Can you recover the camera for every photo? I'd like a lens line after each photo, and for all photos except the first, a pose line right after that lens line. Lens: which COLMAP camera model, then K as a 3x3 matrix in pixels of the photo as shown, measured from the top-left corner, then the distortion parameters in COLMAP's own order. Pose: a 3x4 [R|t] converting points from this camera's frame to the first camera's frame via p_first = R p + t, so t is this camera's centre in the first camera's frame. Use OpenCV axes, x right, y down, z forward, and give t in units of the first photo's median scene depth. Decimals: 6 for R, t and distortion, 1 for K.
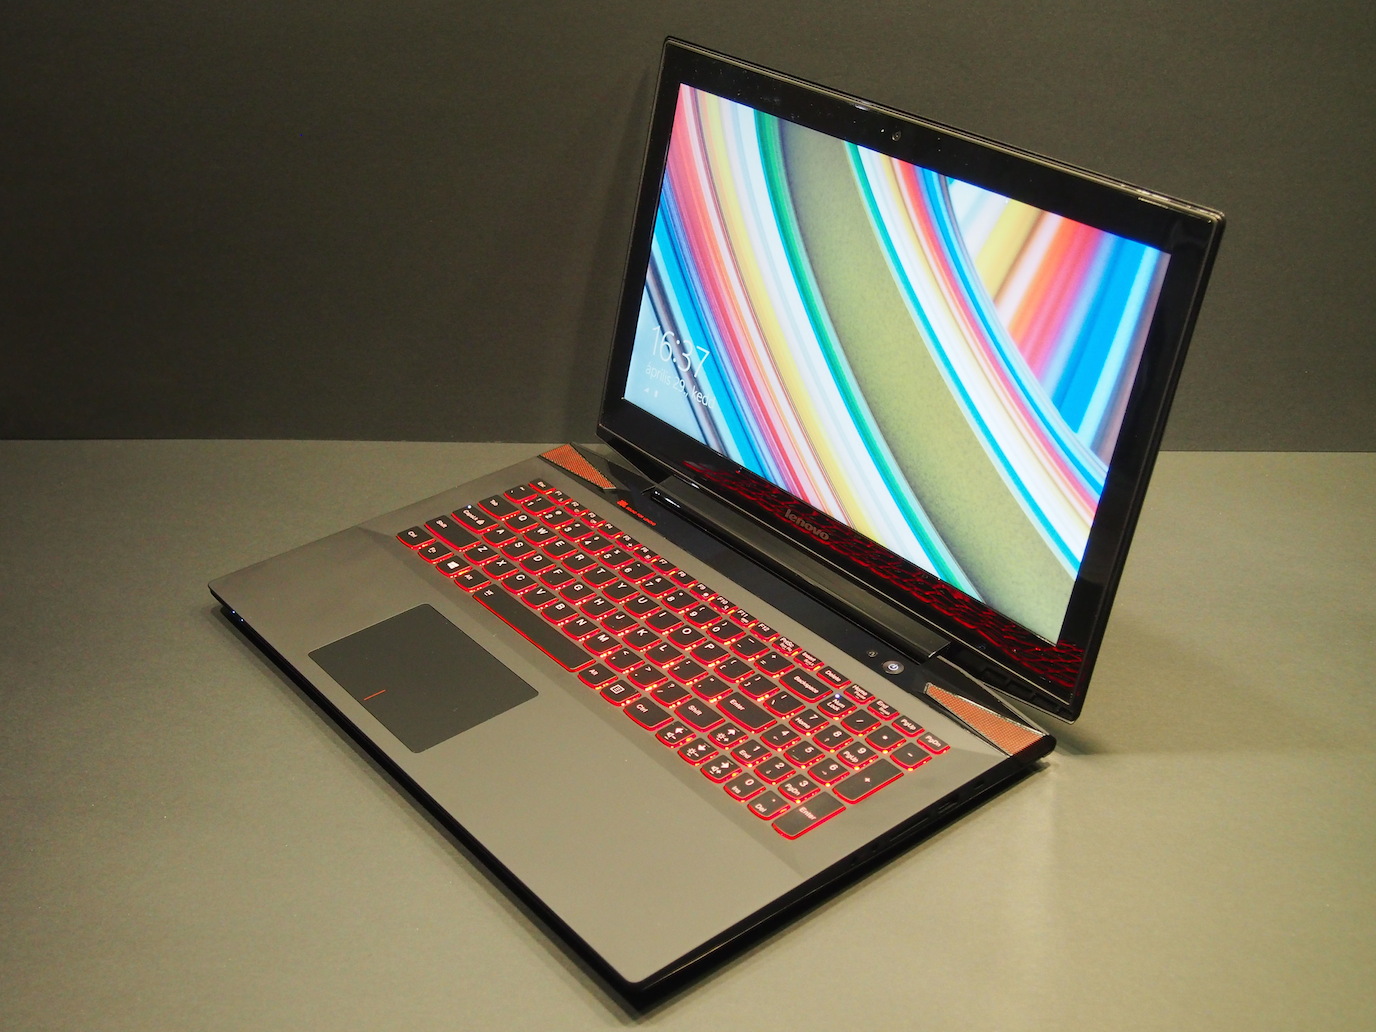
lens RADIAL K [[1664.7, 0, 688.3], [0, 1664.7, 566.4], [0, 0, 1]] dist [-0.013961, 0.002841]
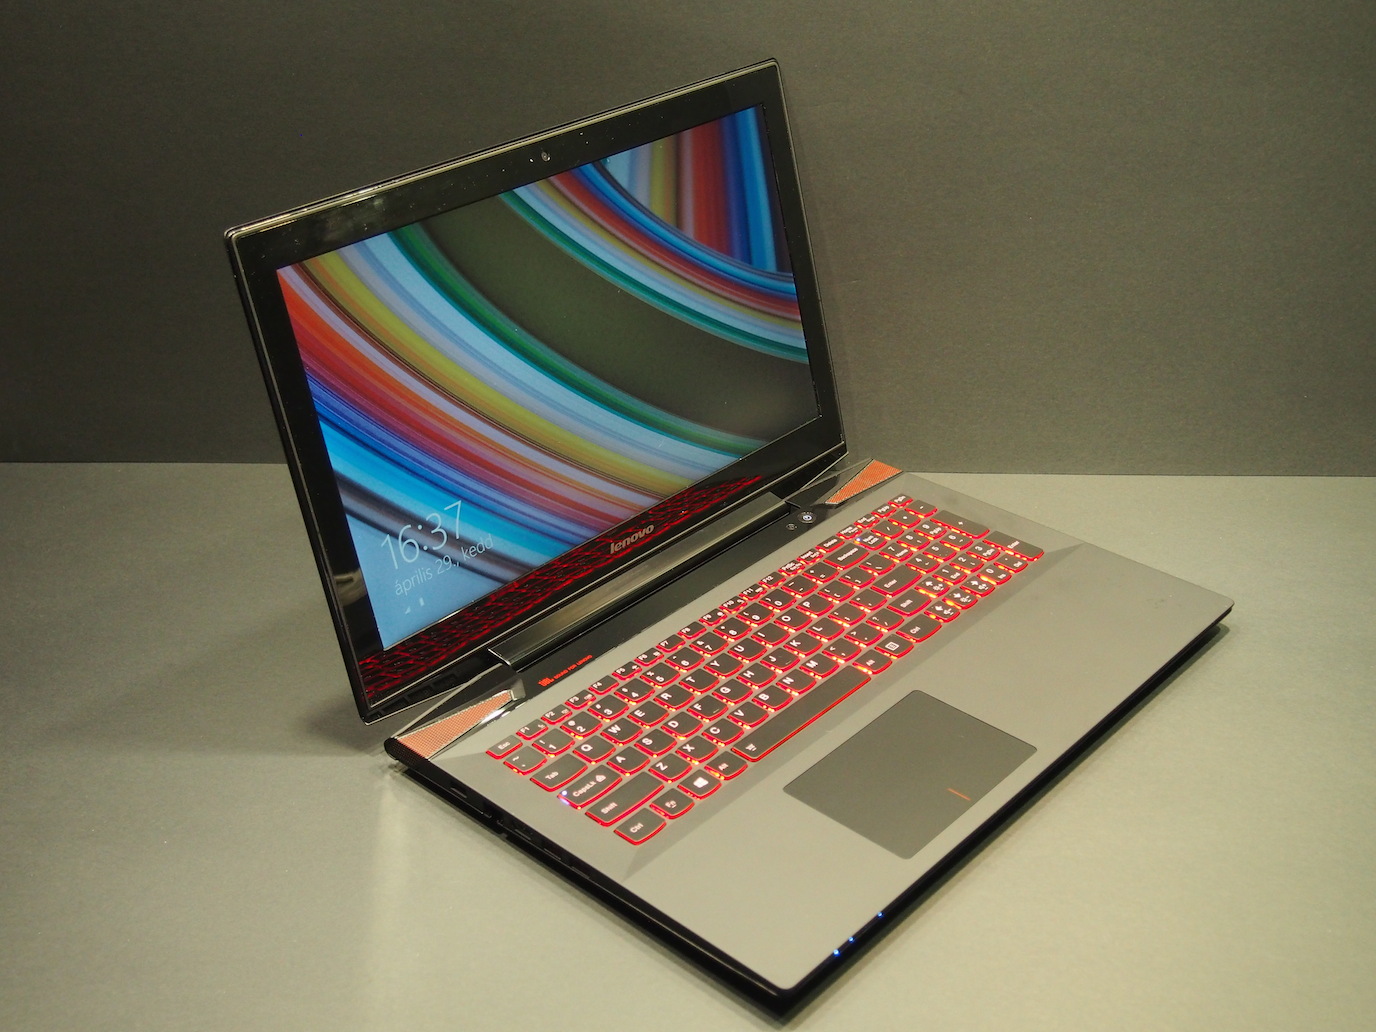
lens RADIAL K [[1650.5, 0, 688.0], [0, 1650.5, 516.0], [0, 0, 1]] dist [0.000830, -0.003382]
pose [[-0.140721, -0.485876, 0.862625, -0.846548], [0.545781, 0.688876, 0.477046, -0.527752], [-0.826027, 0.537934, 0.168243, 0.849725]]
